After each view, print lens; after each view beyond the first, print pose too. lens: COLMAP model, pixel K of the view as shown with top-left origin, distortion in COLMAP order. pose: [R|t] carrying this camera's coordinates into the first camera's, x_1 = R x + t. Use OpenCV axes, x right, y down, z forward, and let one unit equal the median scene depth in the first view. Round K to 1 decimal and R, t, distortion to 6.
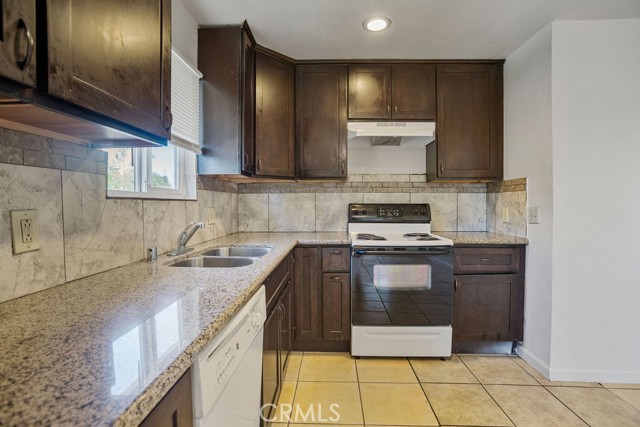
lens RADIAL K [[308.2, 0, 317.2], [0, 308.2, 212.9], [0, 0, 1]] dist [-0.043865, 0.008917]
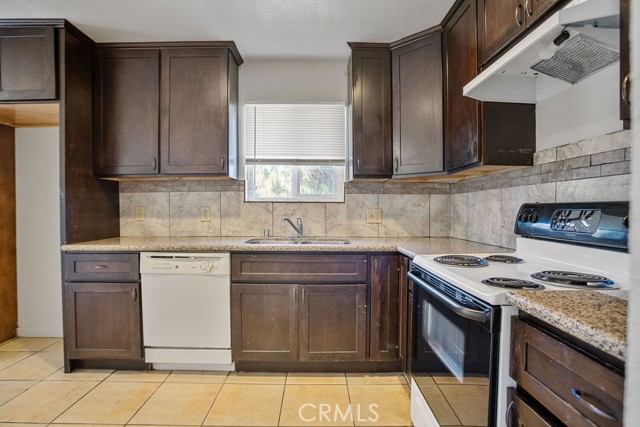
lens RADIAL K [[308.2, 0, 322.6], [0, 308.2, 216.5], [0, 0, 1]] dist [-0.043865, 0.008917]
pose [[0.072046, 0.025582, -0.997073, 0.794676], [-0.032714, 0.999194, 0.023273, -0.008562], [0.996865, 0.030942, 0.072825, 0.733526]]
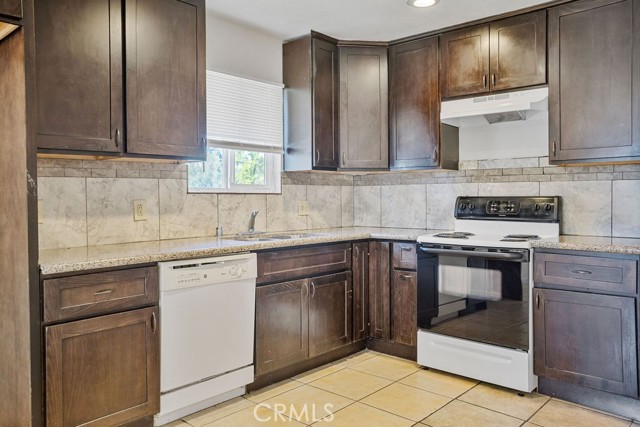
lens RADIAL K [[487.6, 0, 320.8], [0, 487.6, 208.4], [0, 0, 1]] dist [0.002429, 0.034755]
pose [[0.779062, 0.014597, -0.626777, 0.801596], [-0.017498, 0.999846, 0.001535, 0.008496], [0.626702, 0.009771, 0.779197, -0.319603]]
